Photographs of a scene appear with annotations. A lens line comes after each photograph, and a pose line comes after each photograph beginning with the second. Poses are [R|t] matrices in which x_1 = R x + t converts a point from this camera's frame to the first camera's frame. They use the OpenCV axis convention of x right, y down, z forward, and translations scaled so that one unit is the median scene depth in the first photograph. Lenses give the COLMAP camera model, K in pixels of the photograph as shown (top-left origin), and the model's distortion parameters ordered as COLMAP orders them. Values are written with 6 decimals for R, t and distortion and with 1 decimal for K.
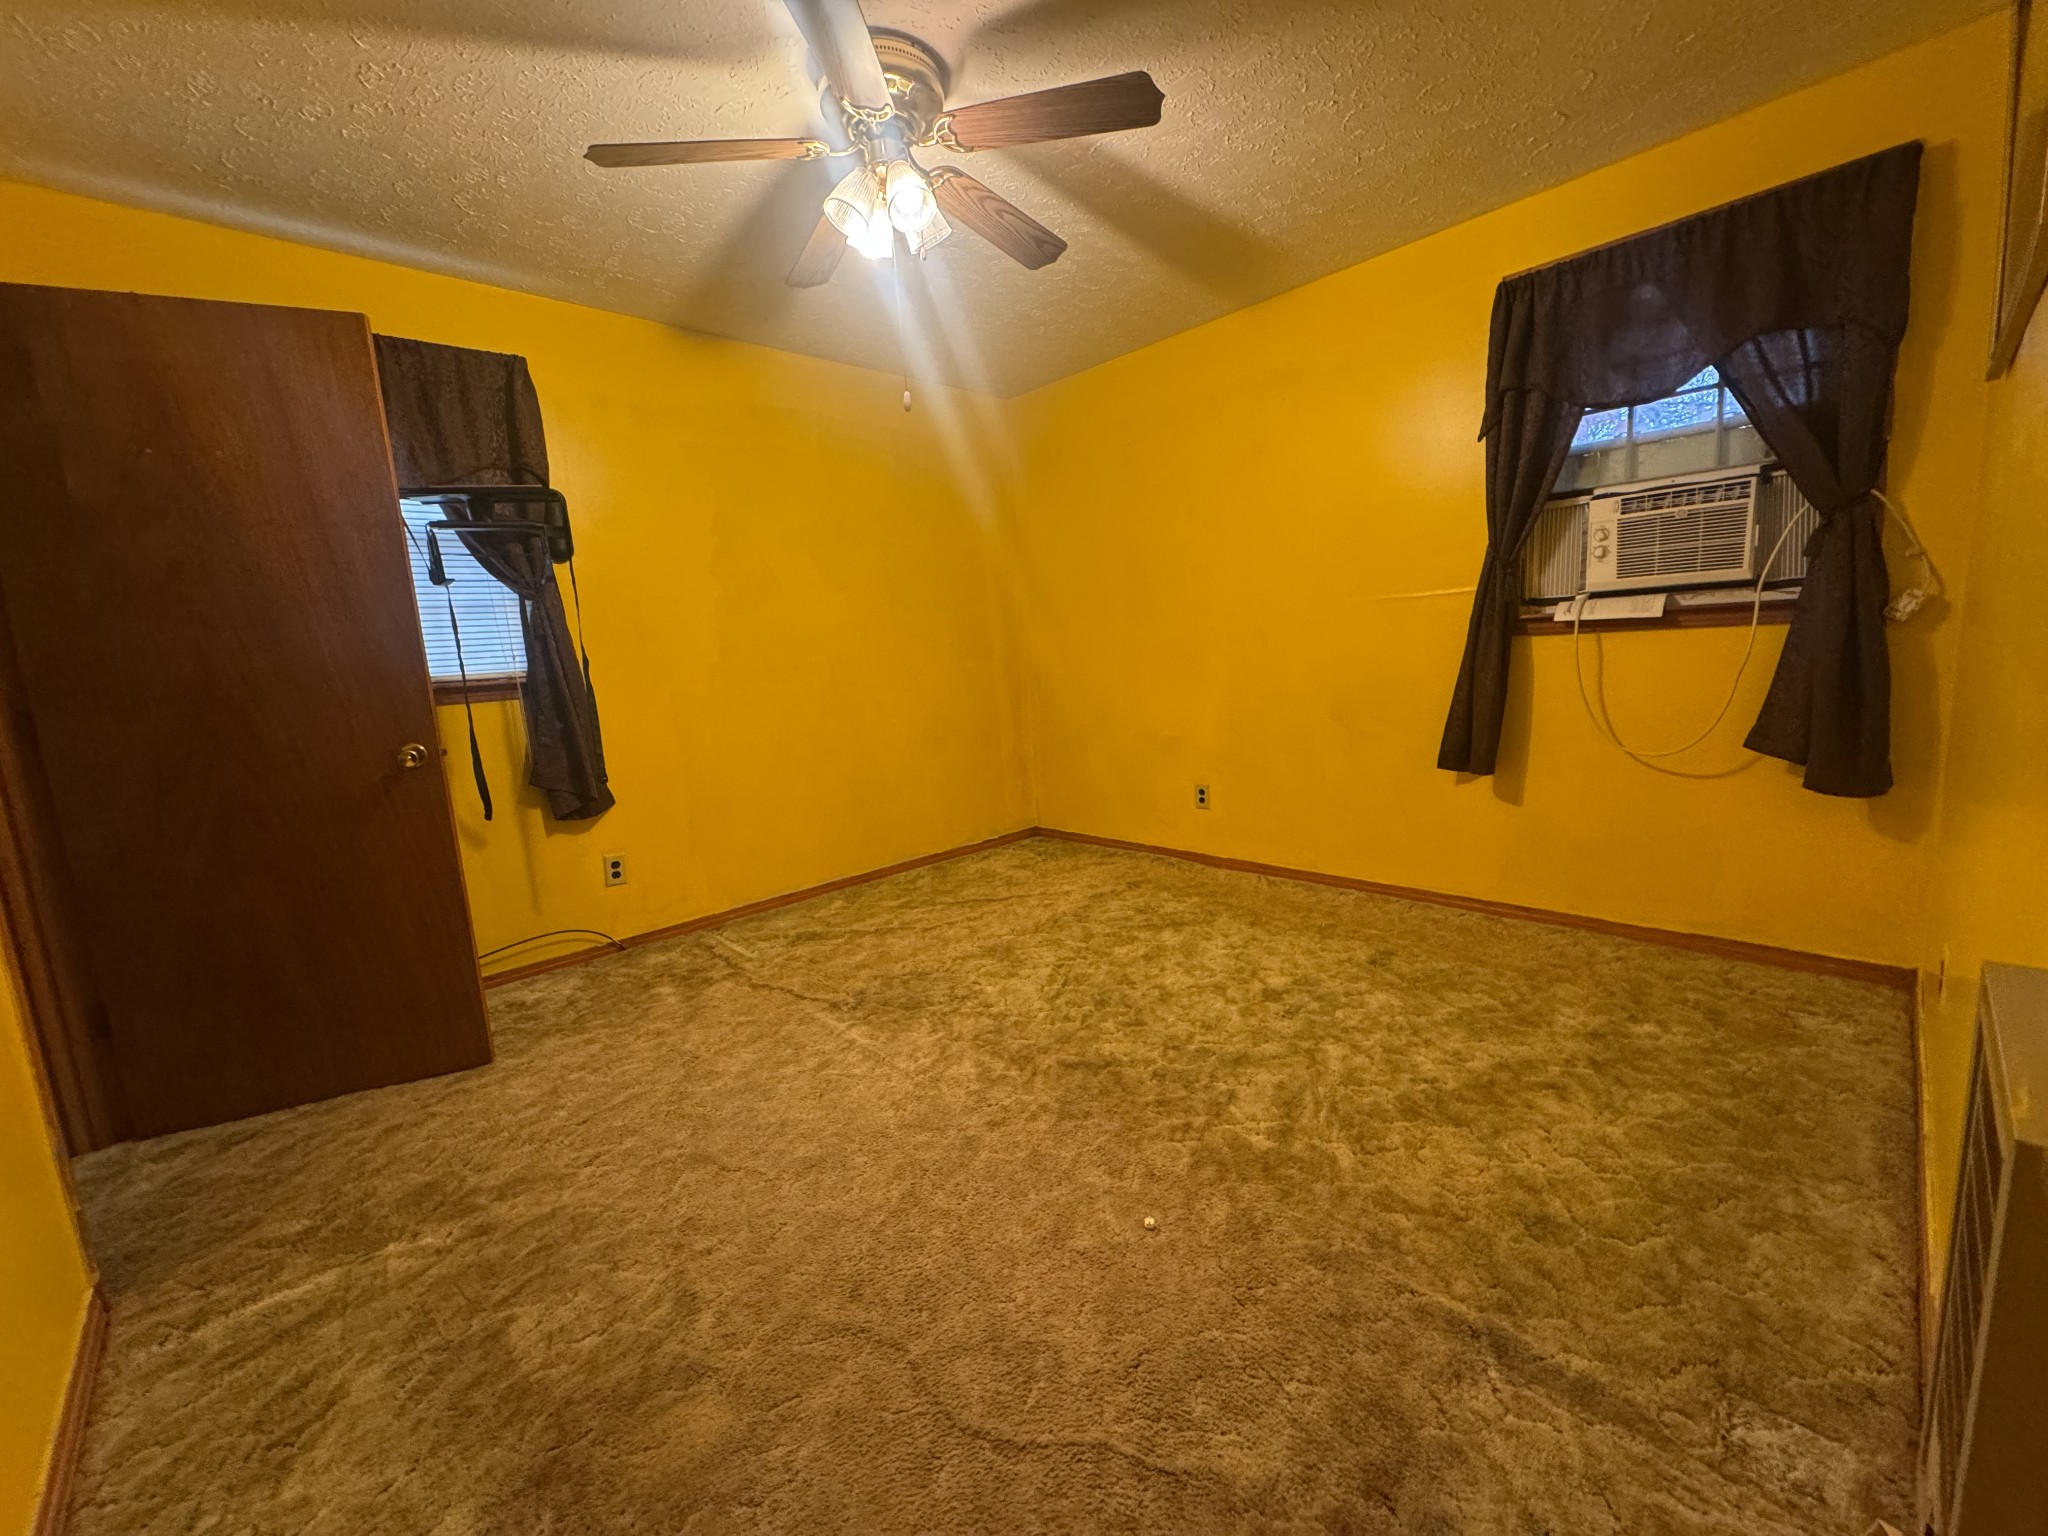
lens RADIAL K [[820.1, 0, 1022.6], [0, 820.1, 768.9], [0, 0, 1]] dist [-0.002697, -0.000045]
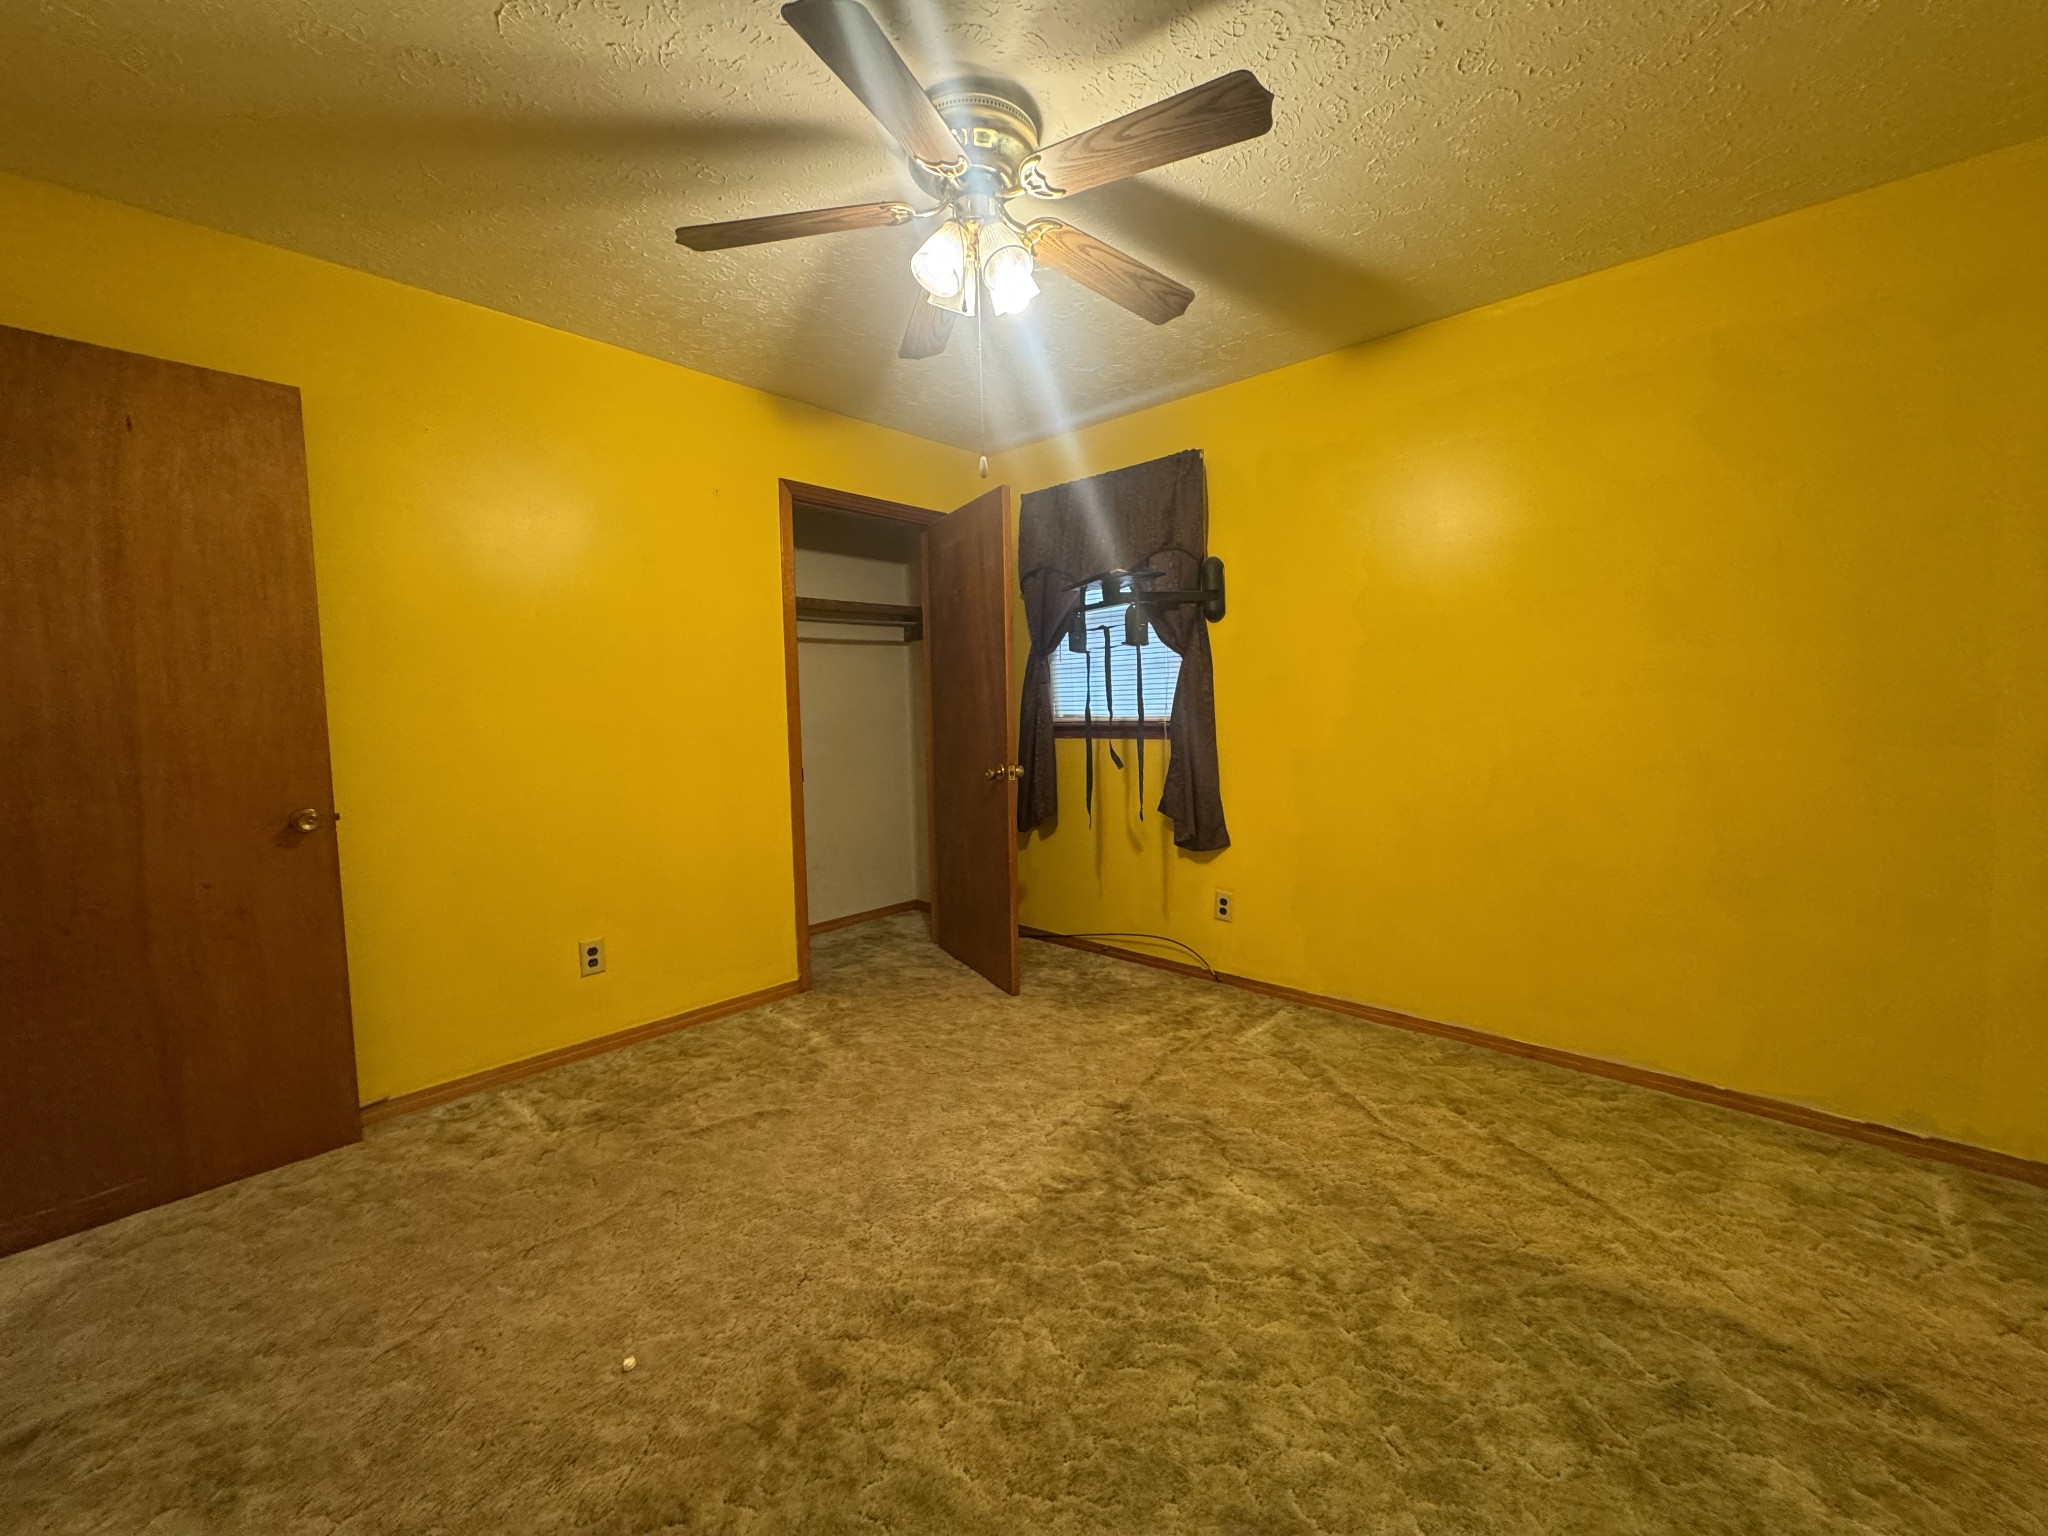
lens RADIAL K [[820.1, 0, 1027.3], [0, 820.1, 762.2], [0, 0, 1]] dist [-0.002697, -0.000045]
pose [[0.067414, 0.129854, -0.989239, 0.535814], [-0.139754, 0.982948, 0.119505, -0.158821], [0.987889, 0.130194, 0.084412, 0.666936]]
